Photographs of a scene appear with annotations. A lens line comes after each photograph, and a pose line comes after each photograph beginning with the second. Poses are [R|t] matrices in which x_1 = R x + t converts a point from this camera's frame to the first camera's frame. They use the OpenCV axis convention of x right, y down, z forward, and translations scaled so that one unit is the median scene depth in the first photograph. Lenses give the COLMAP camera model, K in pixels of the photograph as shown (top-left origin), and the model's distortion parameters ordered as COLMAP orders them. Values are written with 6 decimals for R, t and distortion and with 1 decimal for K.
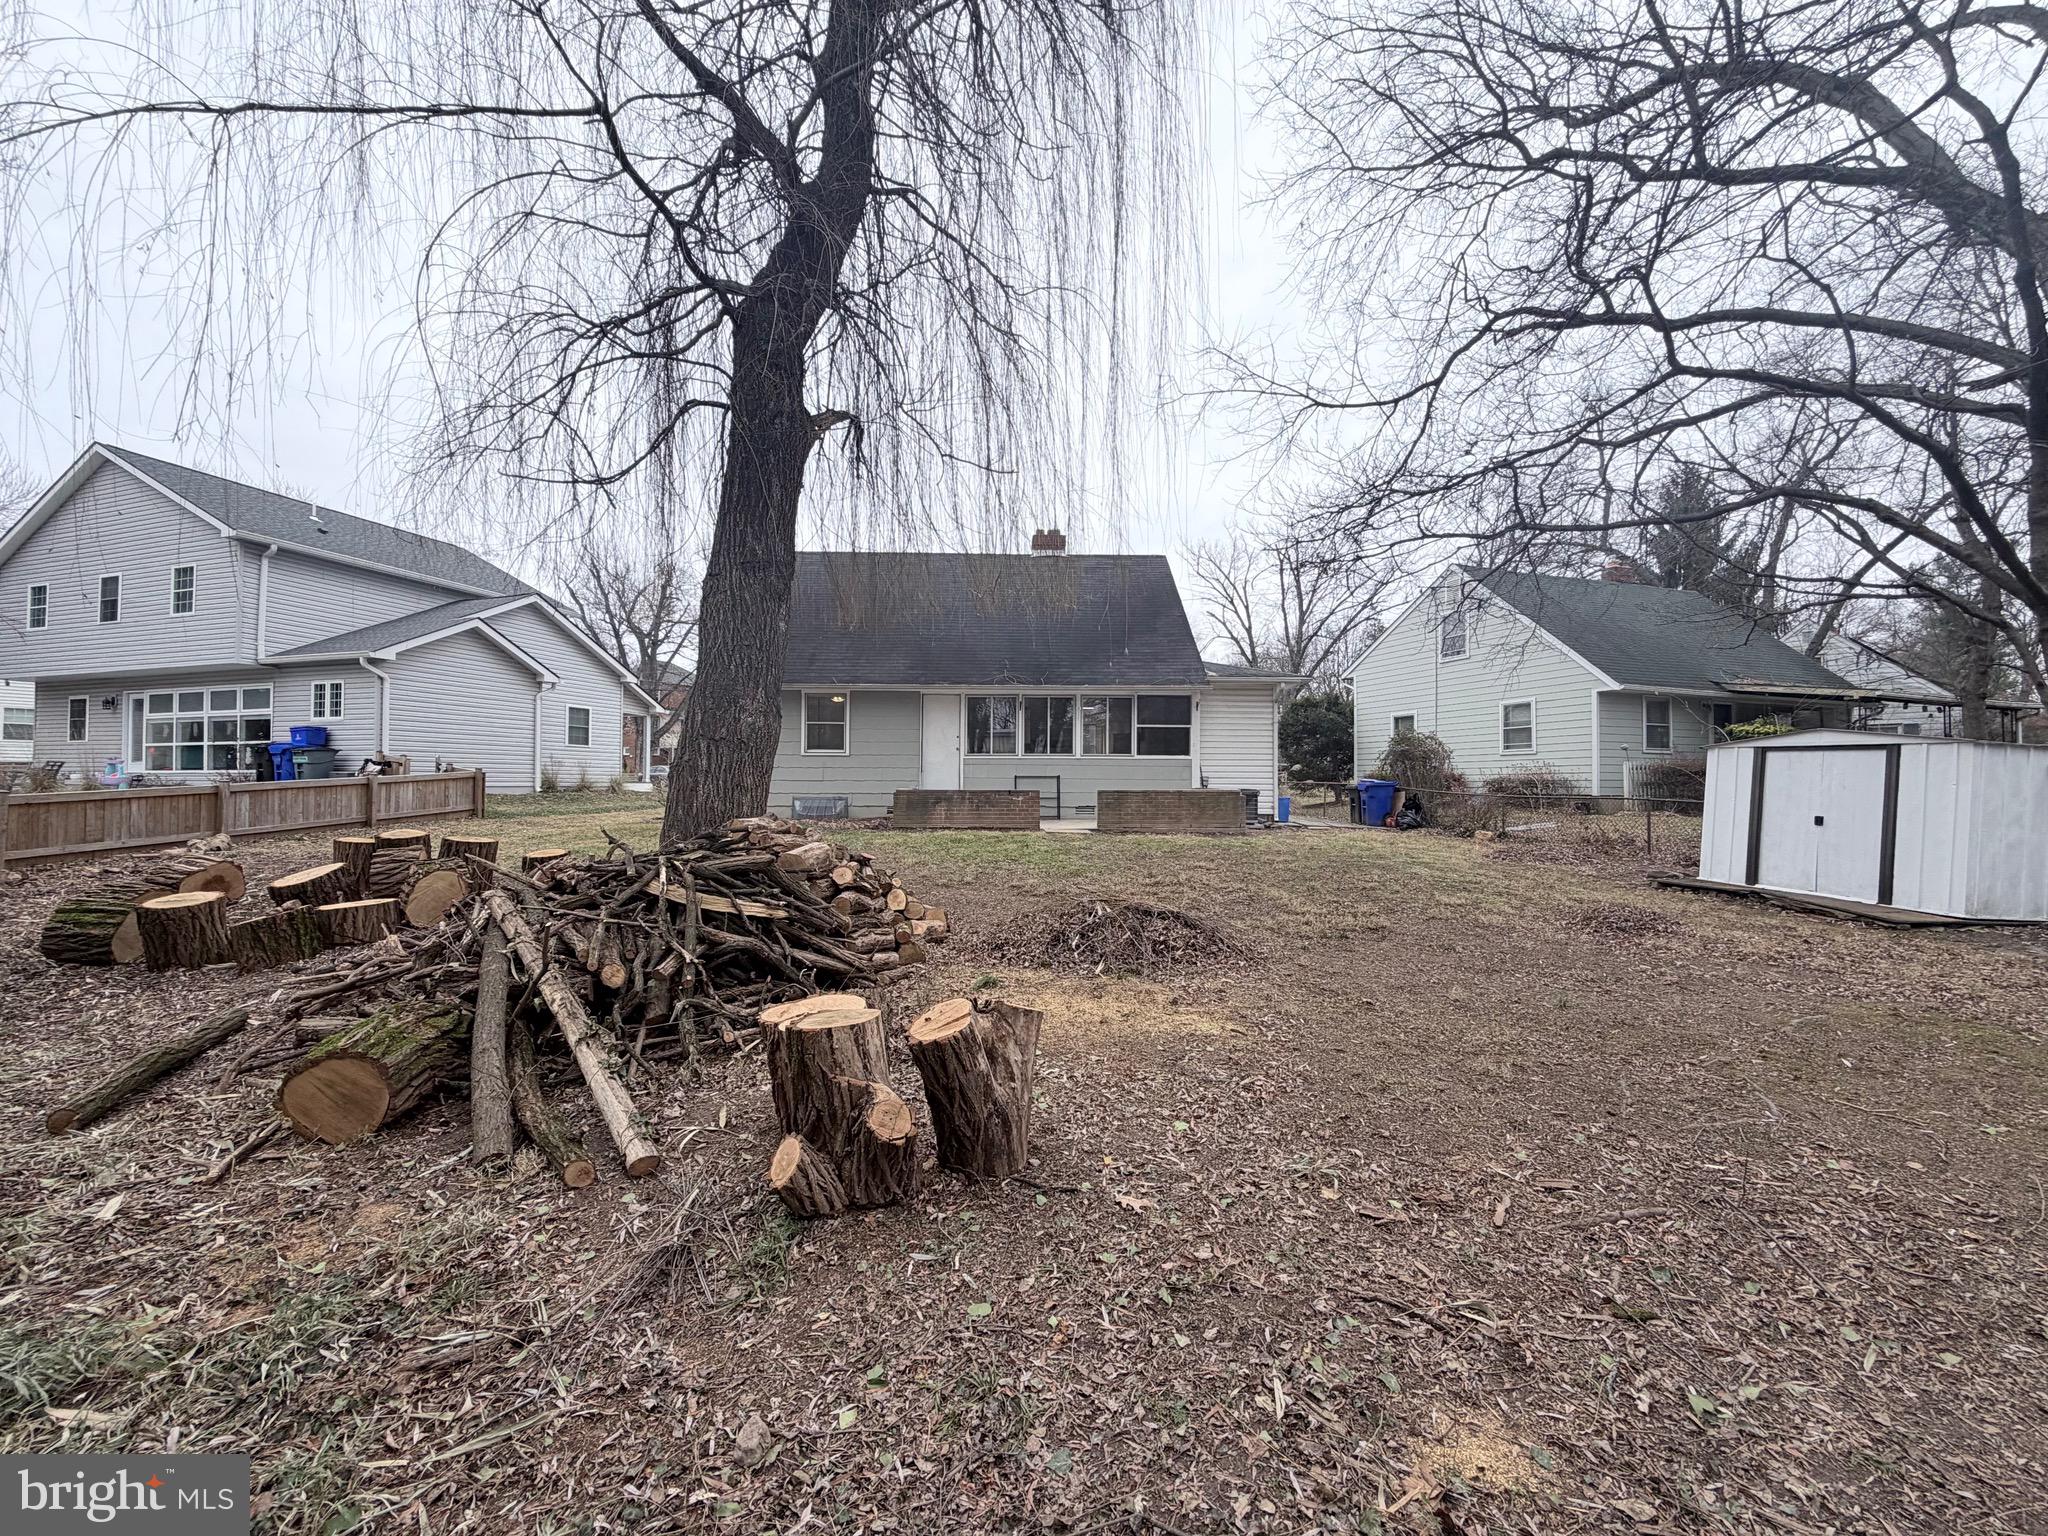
lens RADIAL K [[809.9, 0, 1024.0], [0, 809.9, 768.0], [0, 0, 1]] dist [0.001048, 0.000052]
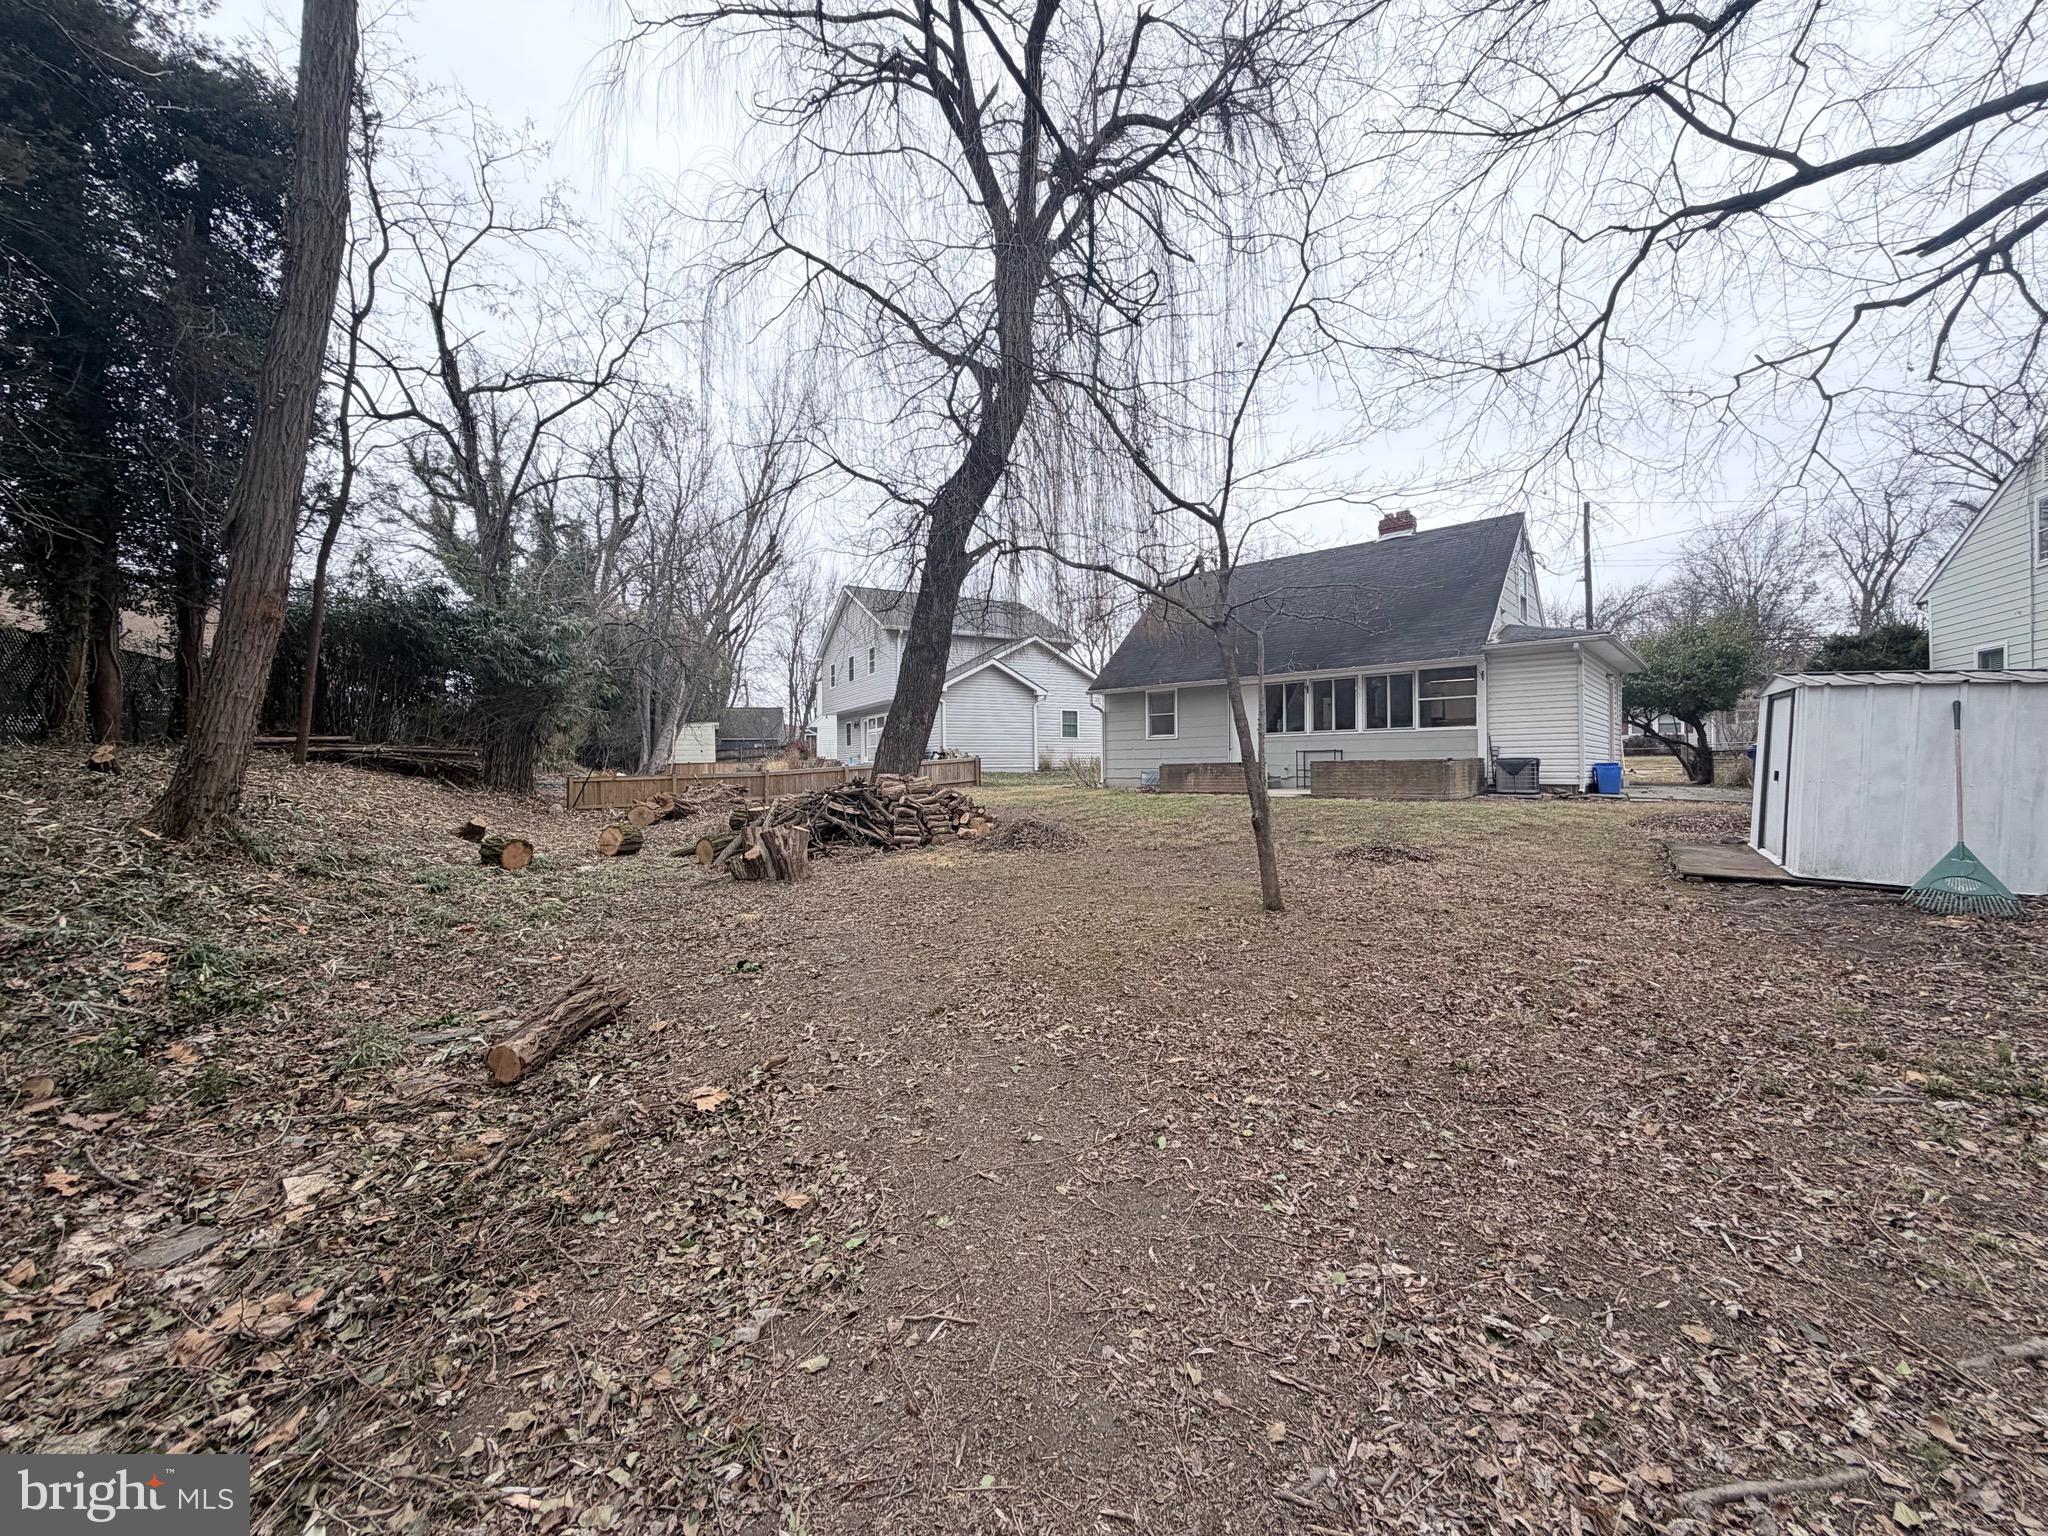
lens RADIAL K [[809.9, 0, 1024.0], [0, 809.9, 768.0], [0, 0, 1]] dist [0.001048, 0.000052]
pose [[0.736993, -0.013022, -0.675775, 0.470527], [0.027265, 0.999573, 0.010474, 0.010826], [0.675351, -0.026144, 0.737033, -0.116879]]
